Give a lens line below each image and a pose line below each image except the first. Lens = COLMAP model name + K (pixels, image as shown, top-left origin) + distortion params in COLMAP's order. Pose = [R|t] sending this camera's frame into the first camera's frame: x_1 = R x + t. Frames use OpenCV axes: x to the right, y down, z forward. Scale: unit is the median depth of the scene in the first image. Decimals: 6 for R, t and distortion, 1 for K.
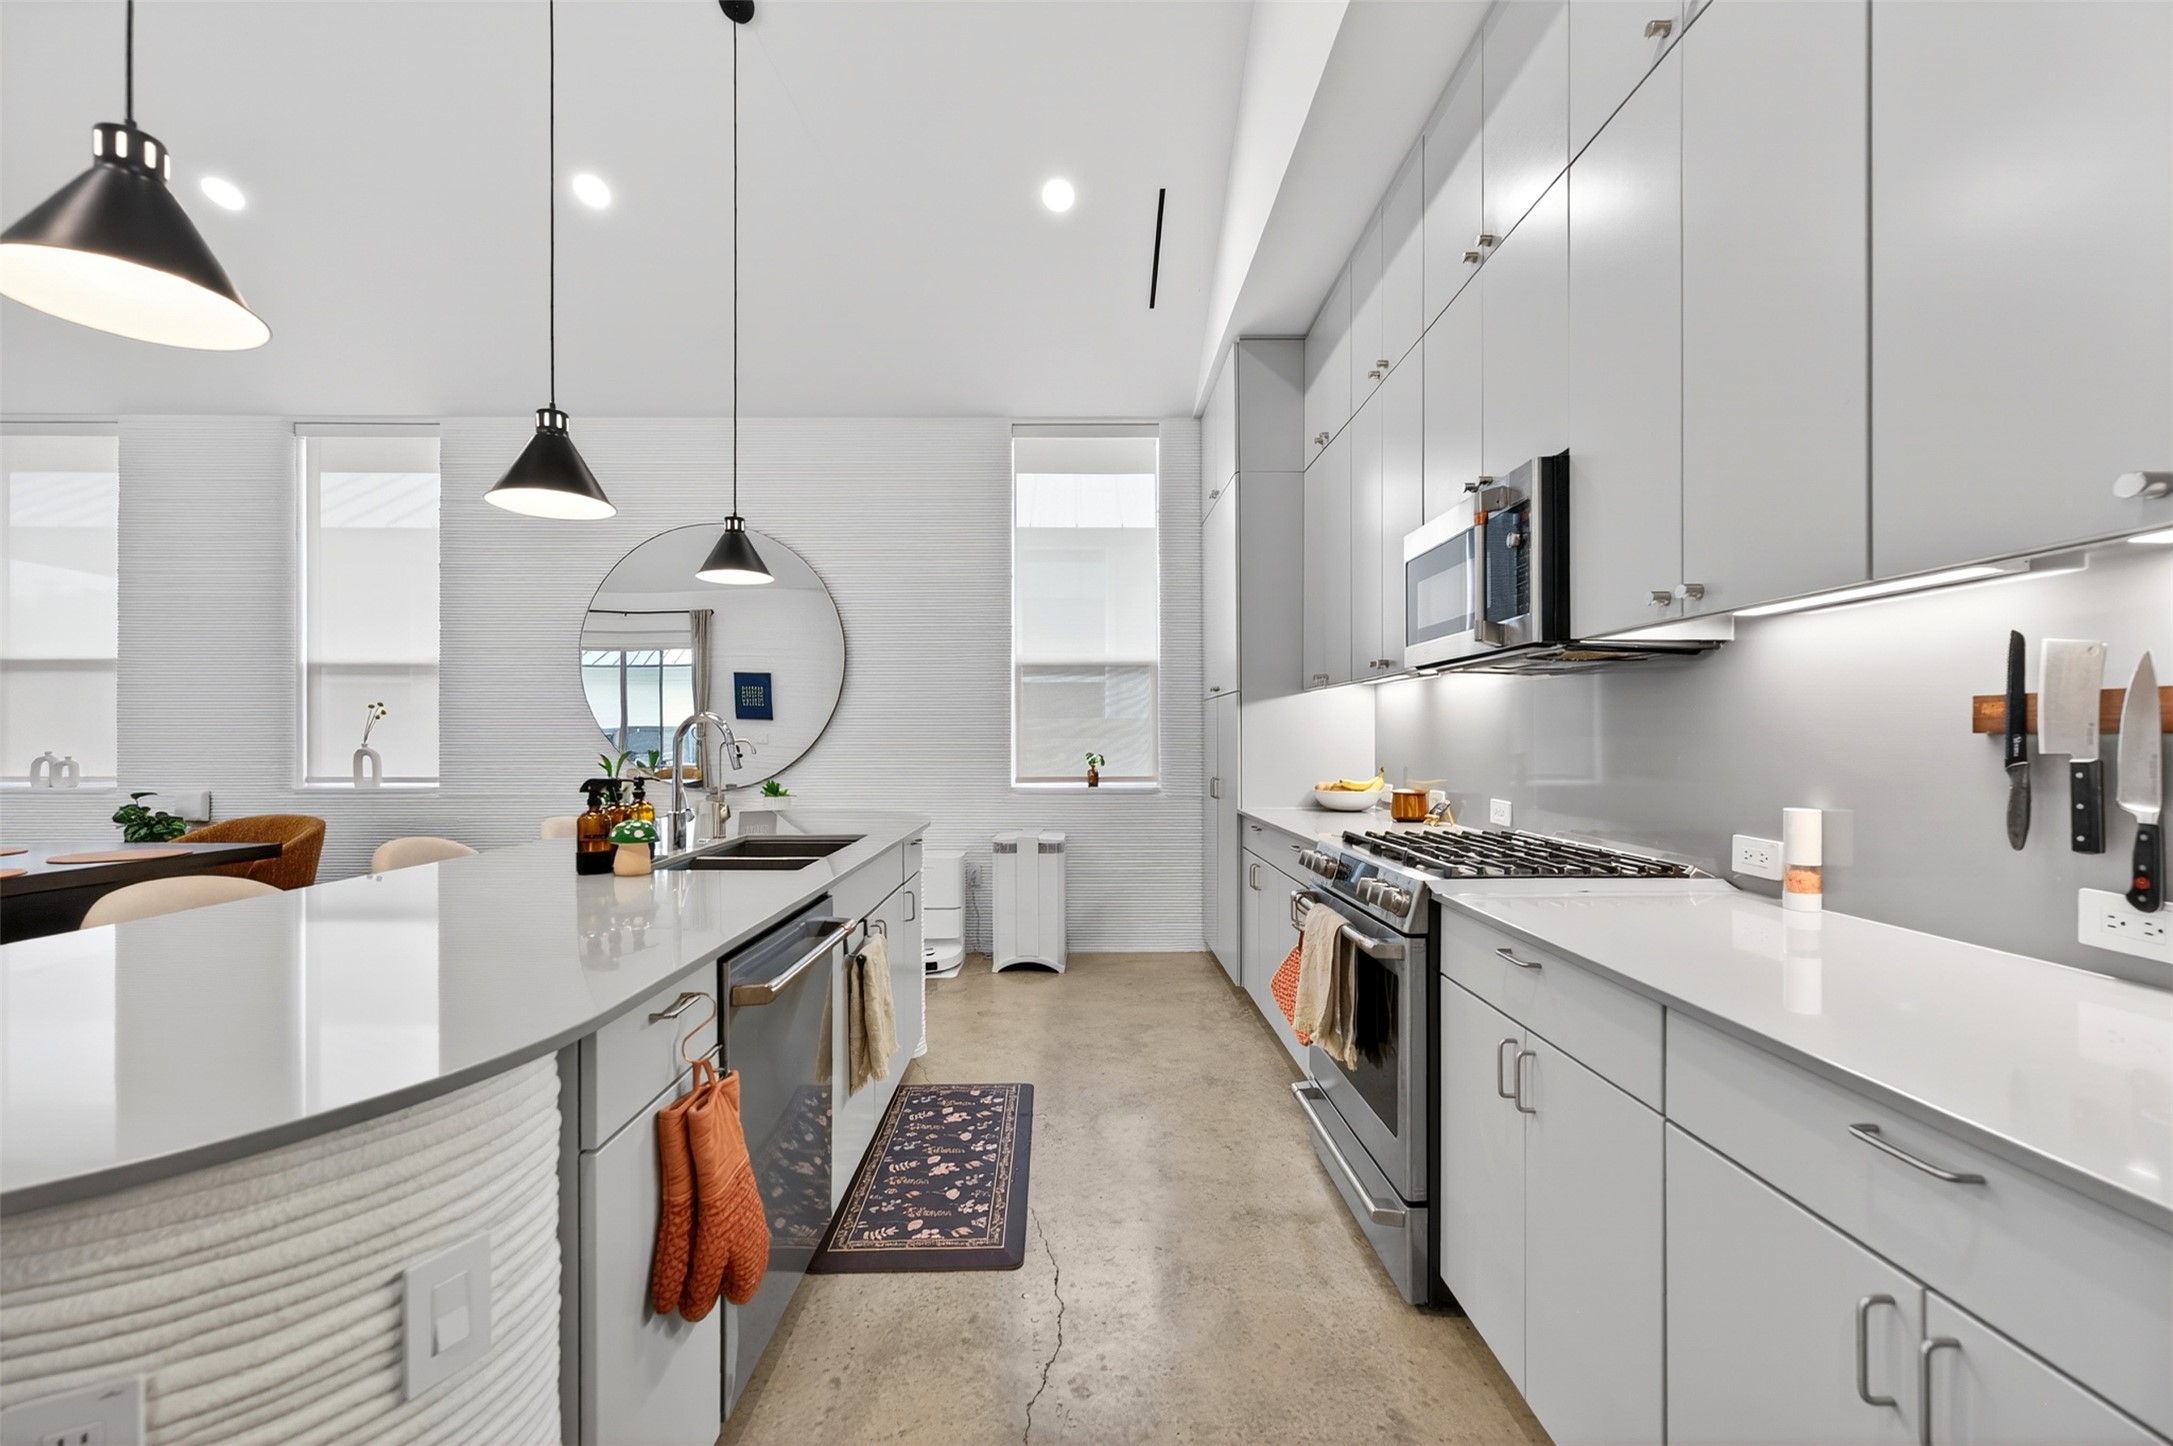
lens RADIAL K [[864.6, 0, 1094.9], [0, 864.6, 742.1], [0, 0, 1]] dist [0.001810, 0.001759]
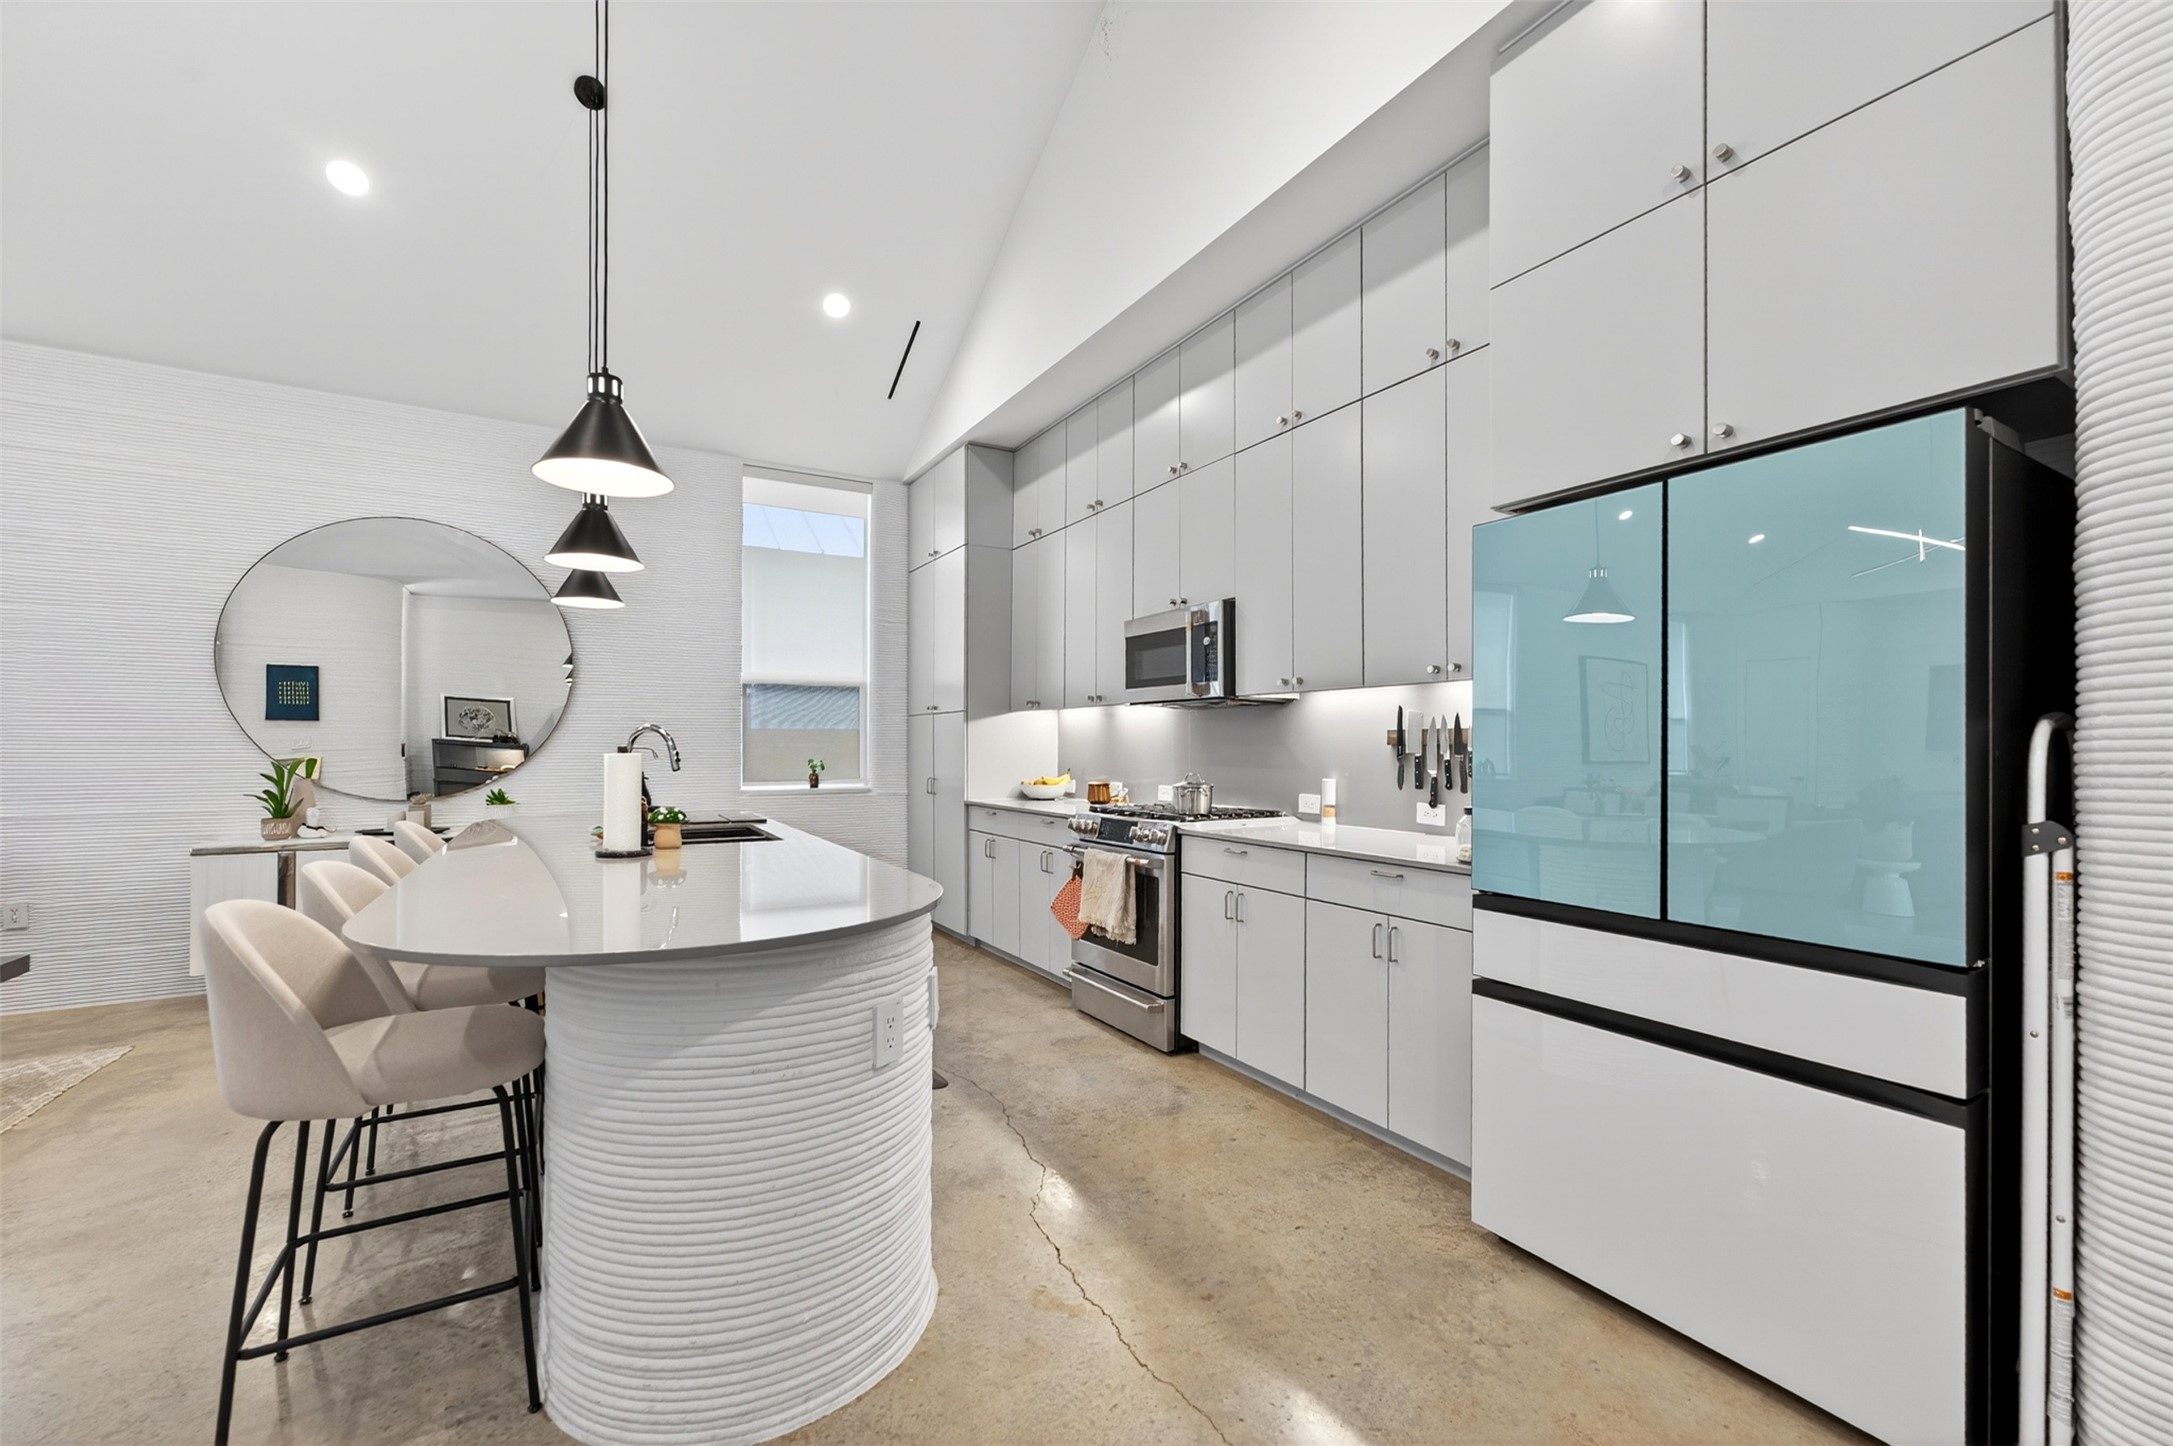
lens RADIAL K [[864.6, 0, 1126.4], [0, 864.6, 743.8], [0, 0, 1]] dist [0.001810, 0.001759]
pose [[0.856261, 0.003800, 0.516530, -0.638561], [0.000192, 0.999971, -0.007674, 0.003463], [-0.516544, 0.006671, 0.856235, -0.518048]]
